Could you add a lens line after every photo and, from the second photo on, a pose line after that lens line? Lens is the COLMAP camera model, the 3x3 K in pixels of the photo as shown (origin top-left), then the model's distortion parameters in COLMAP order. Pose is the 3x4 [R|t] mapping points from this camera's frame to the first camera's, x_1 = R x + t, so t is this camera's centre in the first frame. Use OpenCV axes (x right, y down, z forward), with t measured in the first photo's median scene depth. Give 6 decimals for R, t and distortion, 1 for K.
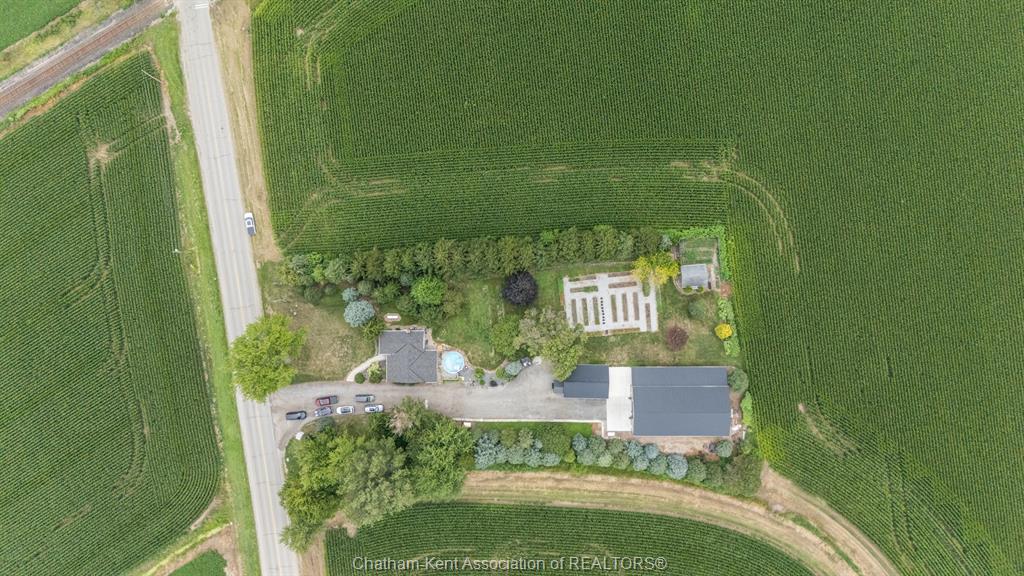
lens RADIAL K [[754.7, 0, 516.7], [0, 754.7, 285.5], [0, 0, 1]] dist [0.064538, -0.029113]
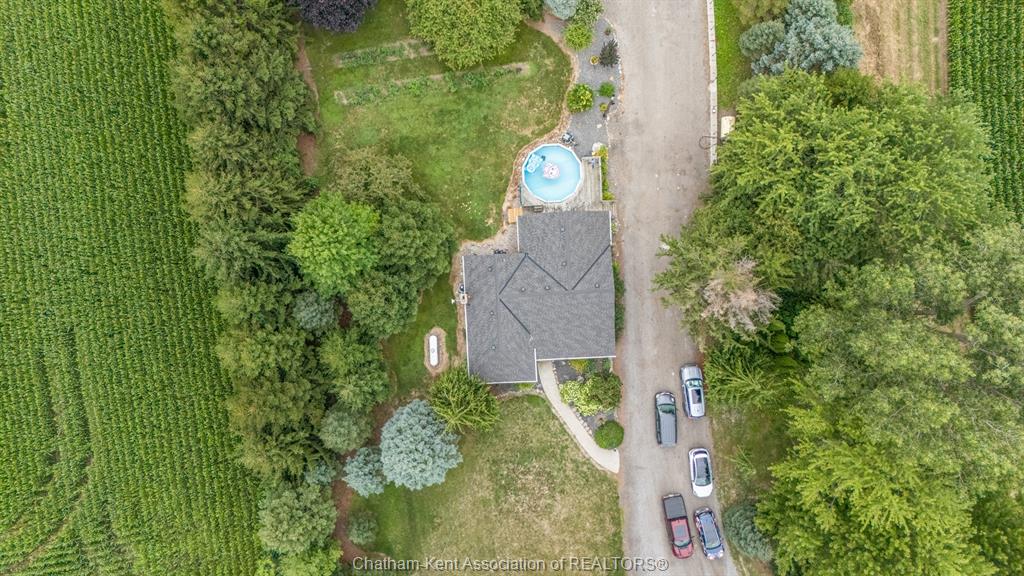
lens RADIAL K [[754.7, 0, 514.4], [0, 754.7, 292.9], [0, 0, 1]] dist [0.064538, -0.029113]
pose [[-0.044348, -0.998964, 0.010170, -0.142361], [0.998765, -0.044563, -0.021989, 0.088910], [0.022419, 0.009182, 0.999706, 0.643642]]
